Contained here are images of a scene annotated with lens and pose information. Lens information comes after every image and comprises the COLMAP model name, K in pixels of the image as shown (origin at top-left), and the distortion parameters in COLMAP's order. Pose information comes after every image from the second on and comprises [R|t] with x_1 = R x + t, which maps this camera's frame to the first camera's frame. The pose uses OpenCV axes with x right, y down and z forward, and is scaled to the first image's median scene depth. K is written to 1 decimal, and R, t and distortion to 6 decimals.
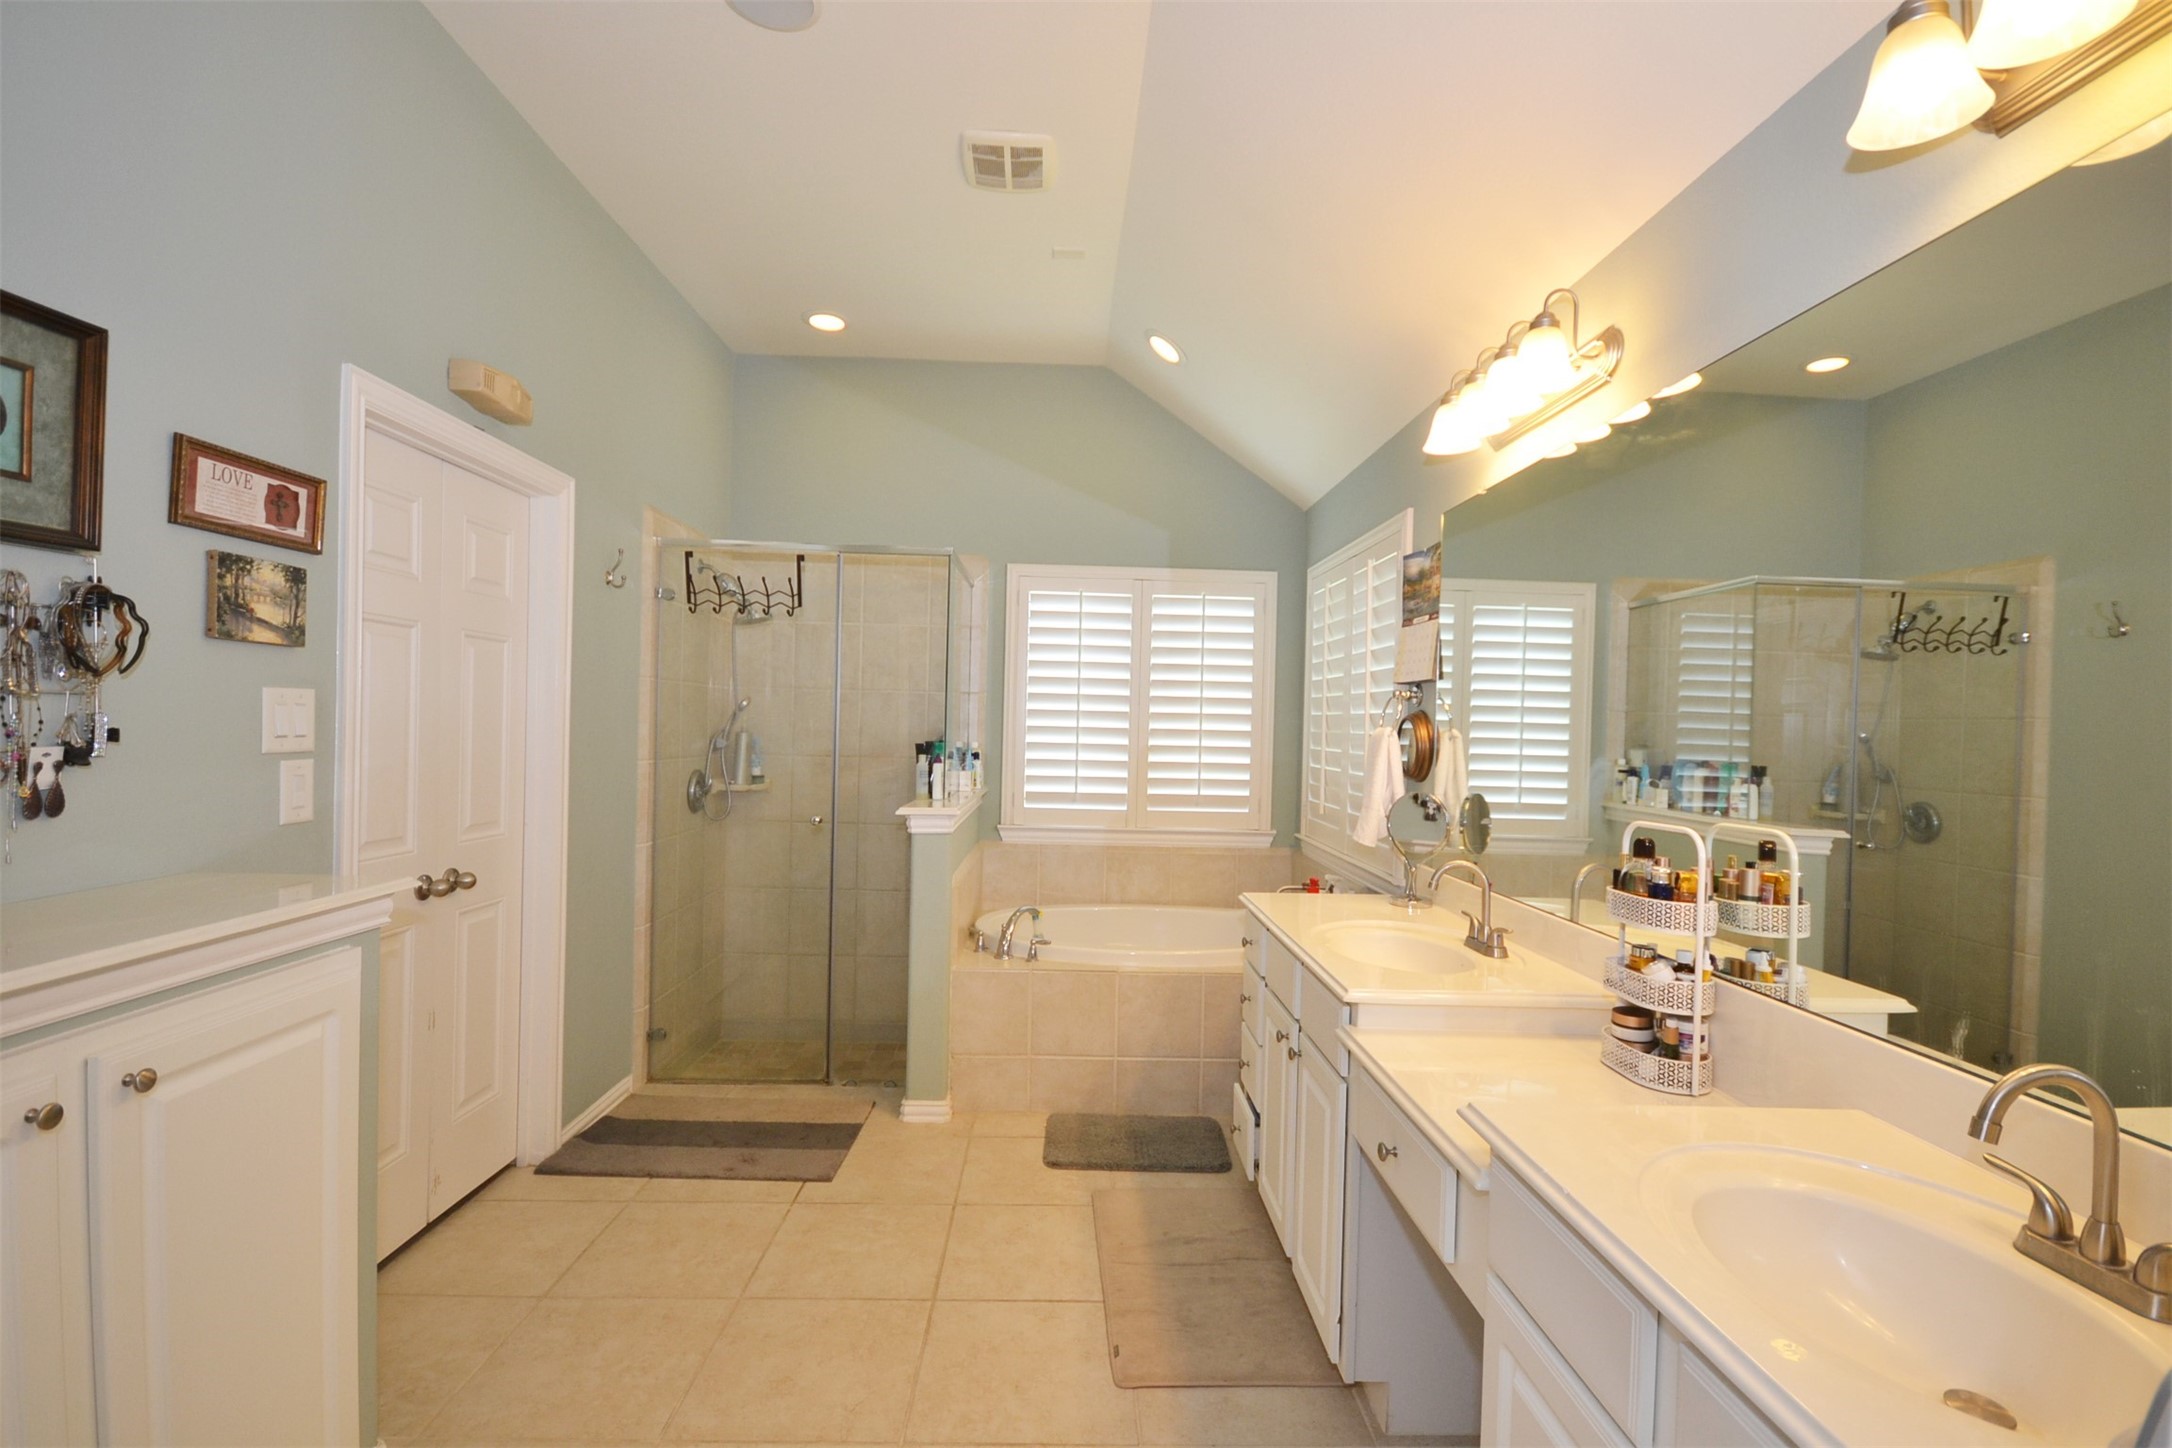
lens RADIAL K [[967.9, 0, 1085.6], [0, 967.9, 734.1], [0, 0, 1]] dist [0.017005, -0.015489]
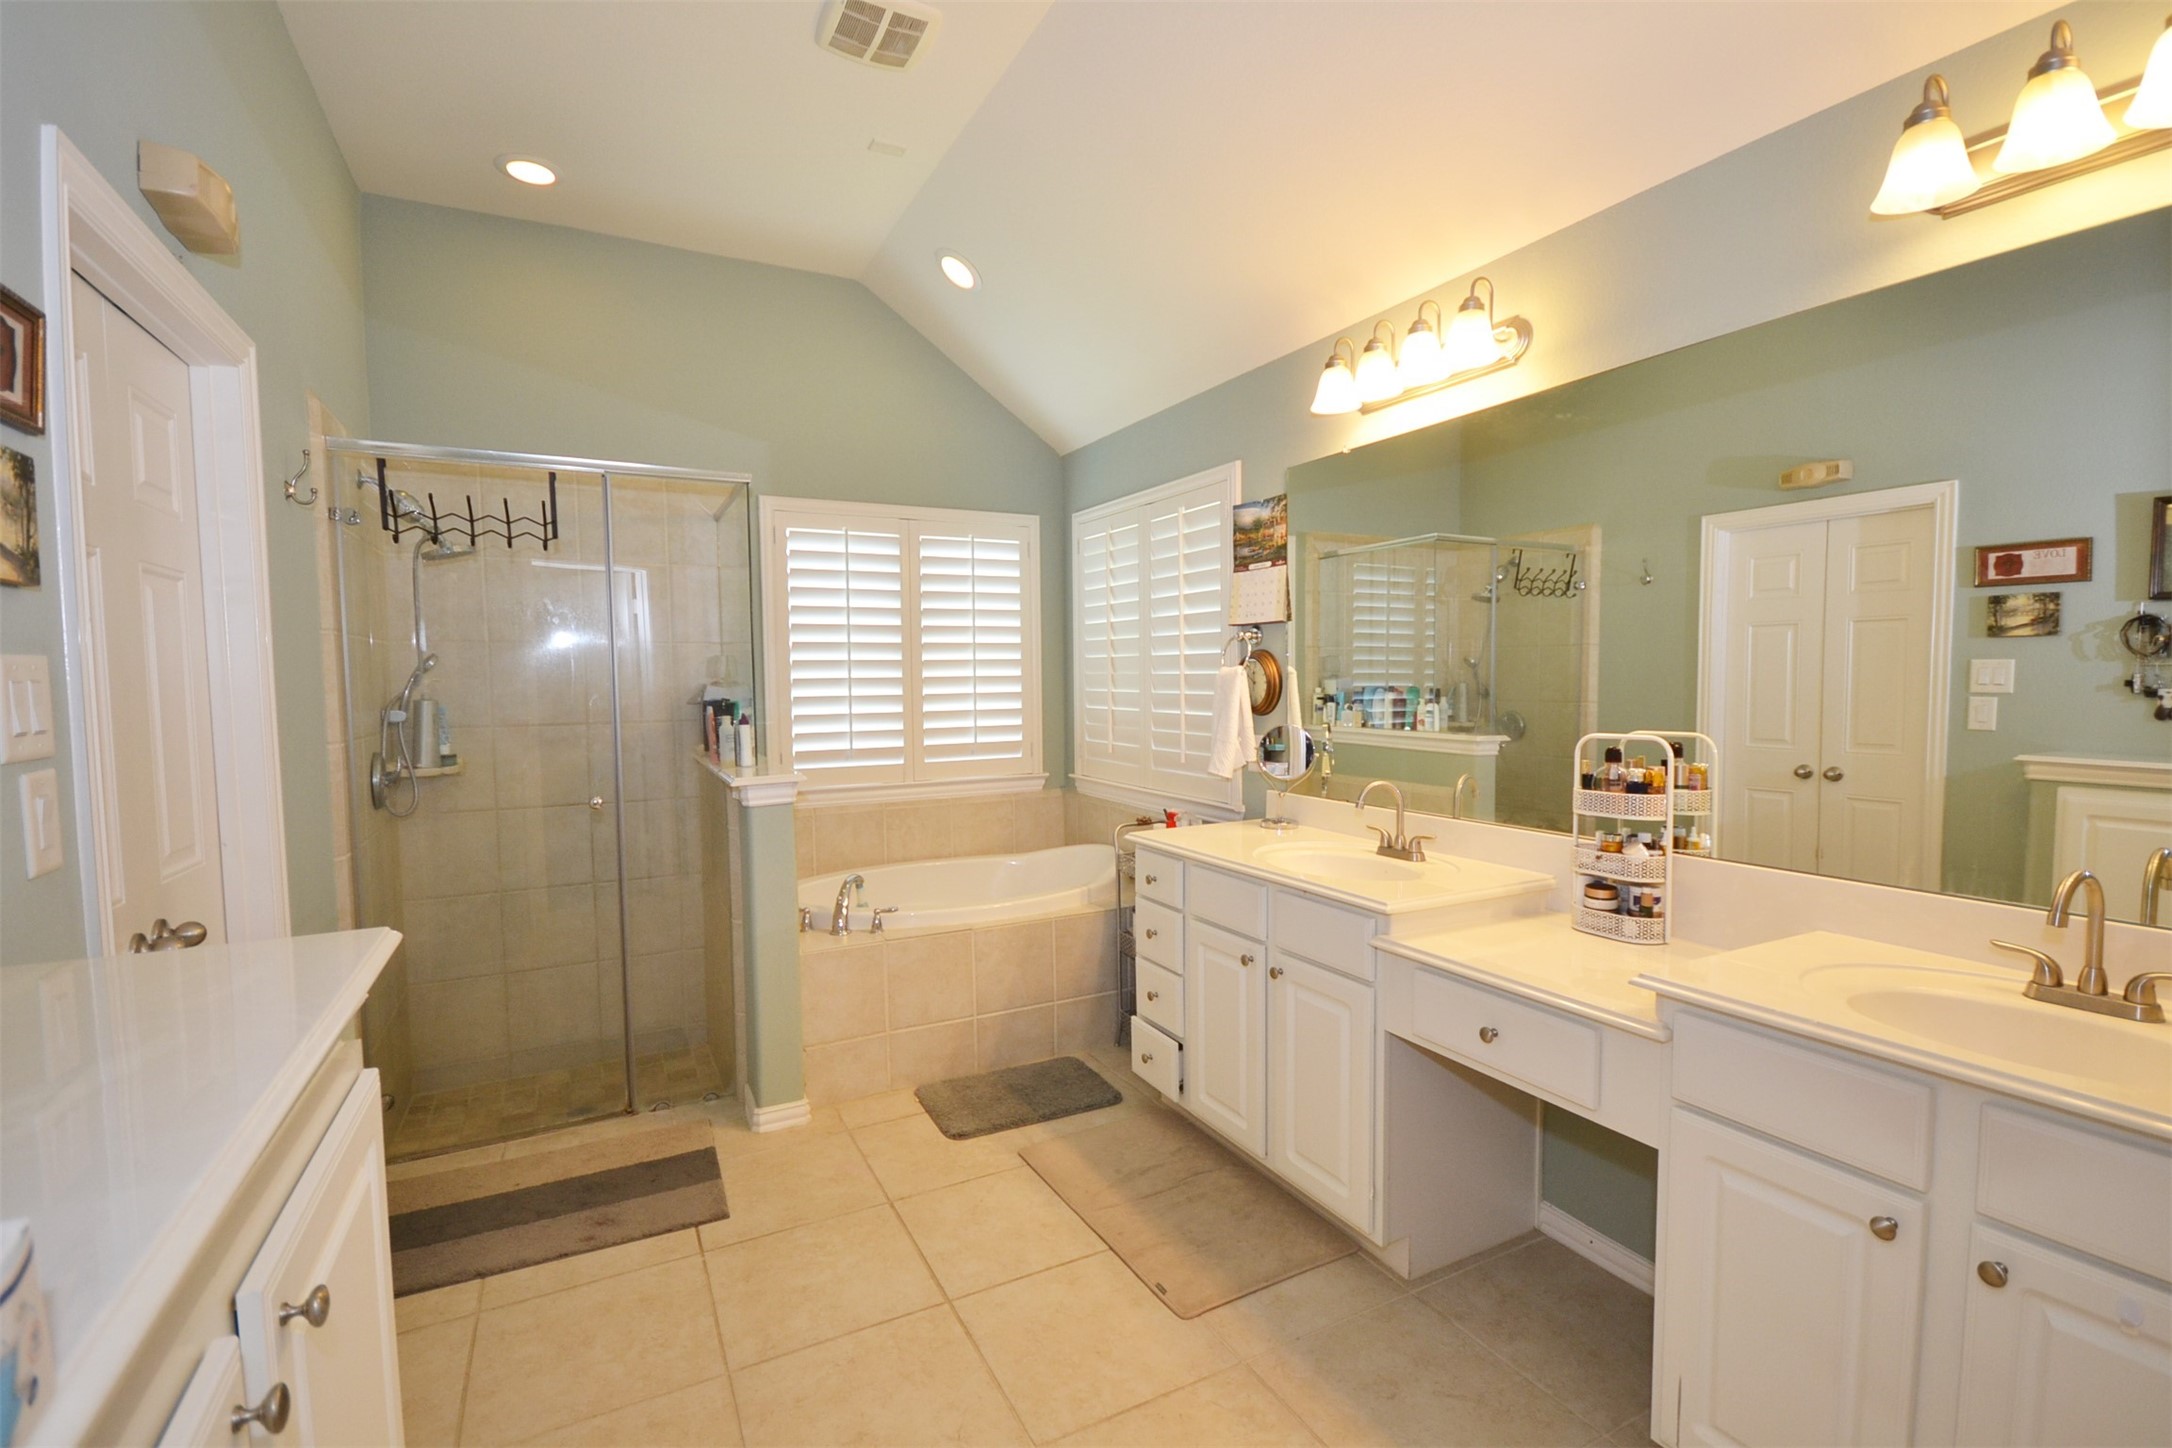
lens RADIAL K [[967.9, 0, 1085.6], [0, 967.9, 734.1], [0, 0, 1]] dist [0.017005, -0.015489]
pose [[0.896453, -0.062765, 0.438671, -0.278834], [0.037942, 0.997155, 0.065137, -0.007238], [-0.441511, -0.041748, 0.896284, 0.093287]]
